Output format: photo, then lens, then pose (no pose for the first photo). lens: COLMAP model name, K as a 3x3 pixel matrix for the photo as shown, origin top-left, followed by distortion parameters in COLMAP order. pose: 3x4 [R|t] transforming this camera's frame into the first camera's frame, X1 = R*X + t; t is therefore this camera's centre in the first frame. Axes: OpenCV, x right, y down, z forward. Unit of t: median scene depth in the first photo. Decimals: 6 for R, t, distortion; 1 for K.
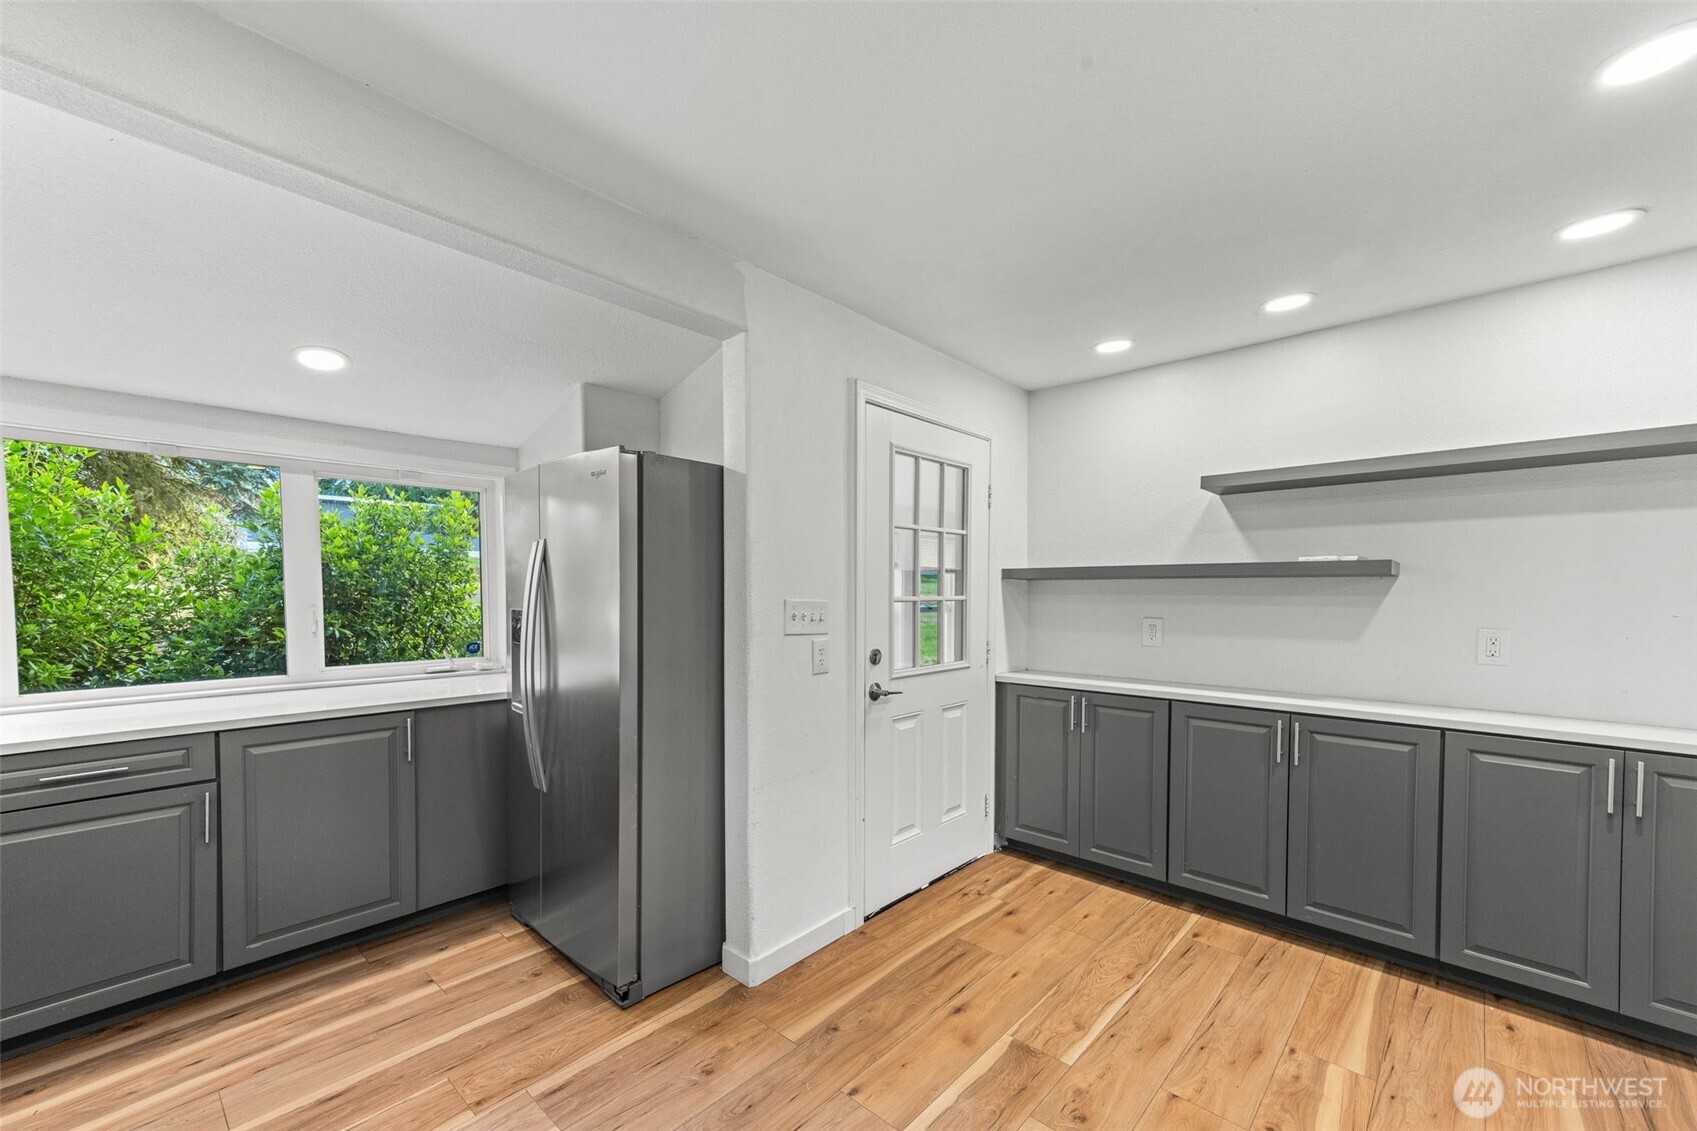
lens RADIAL K [[678.5, 0, 848.9], [0, 678.5, 627.9], [0, 0, 1]] dist [0.024760, 0.000237]
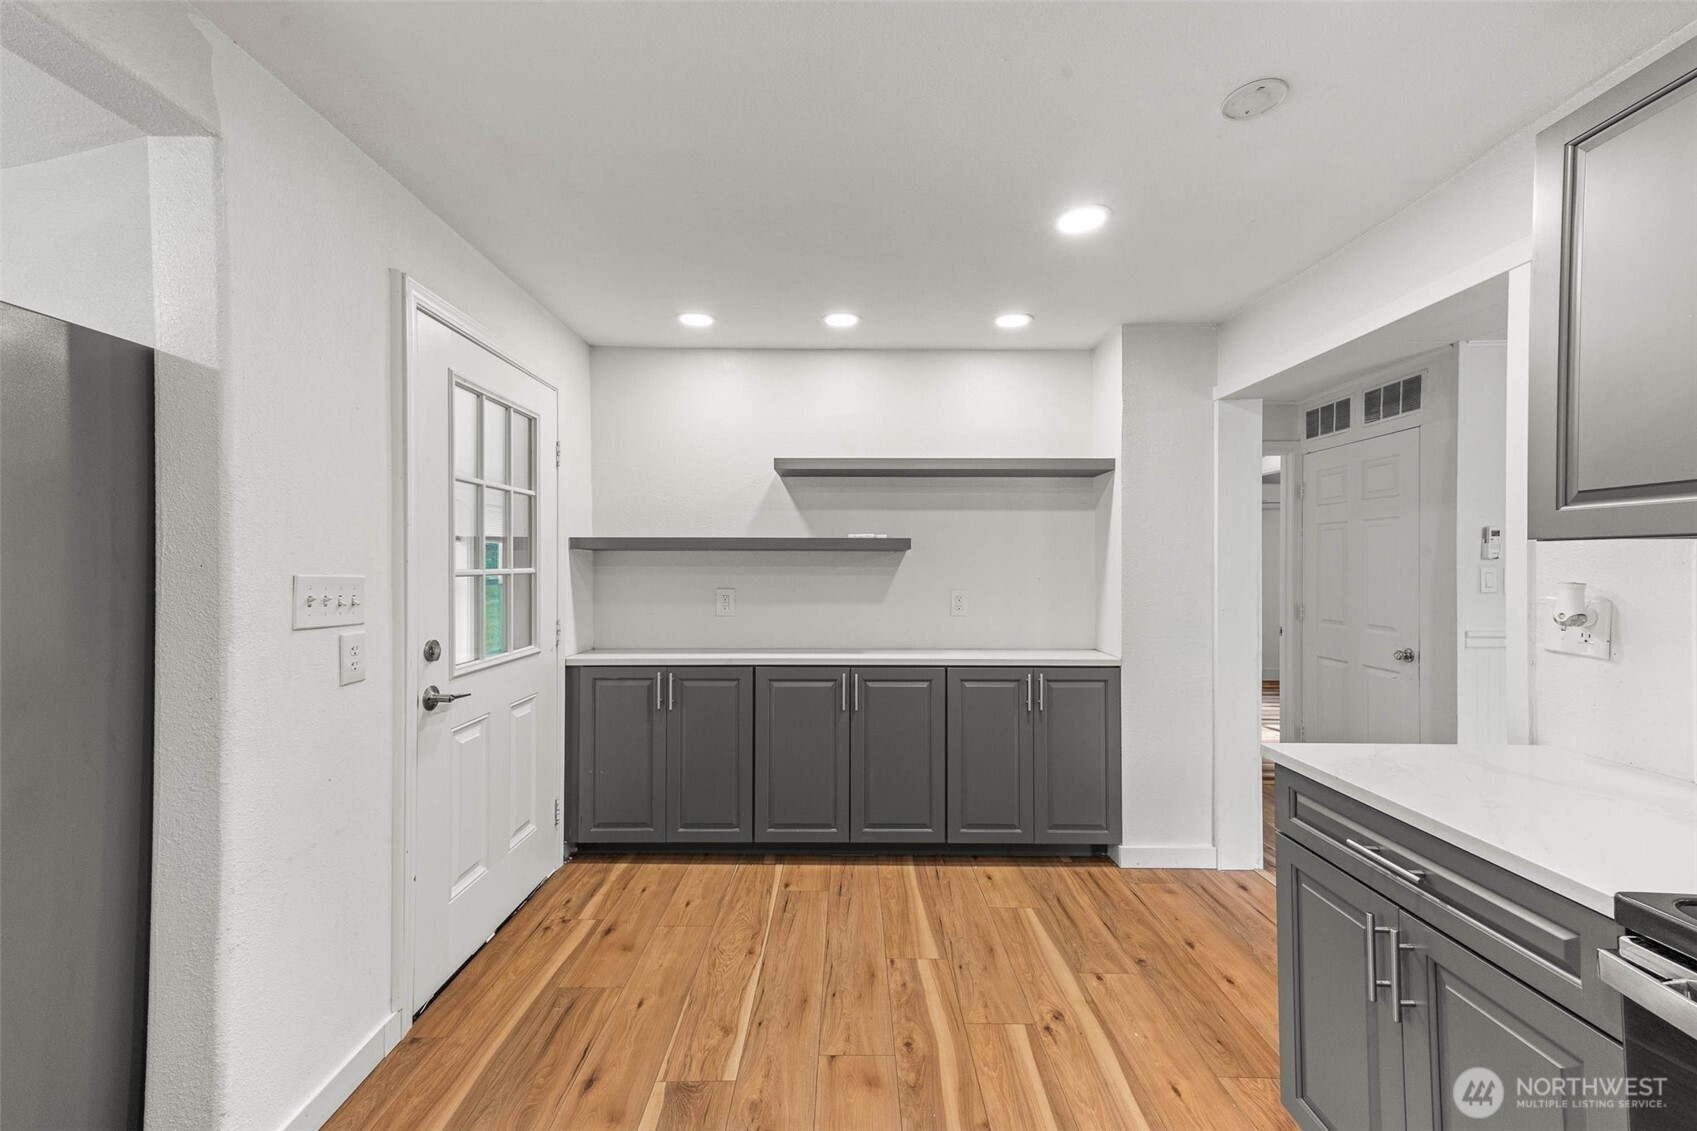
lens RADIAL K [[664.7, 0, 845.4], [0, 664.7, 570.4], [0, 0, 1]] dist [0.022010, 0.000440]
pose [[0.738391, -0.008613, 0.674318, -0.121063], [0.037488, 0.998897, -0.028291, -0.007421], [-0.673330, 0.046169, 0.737899, 0.150075]]
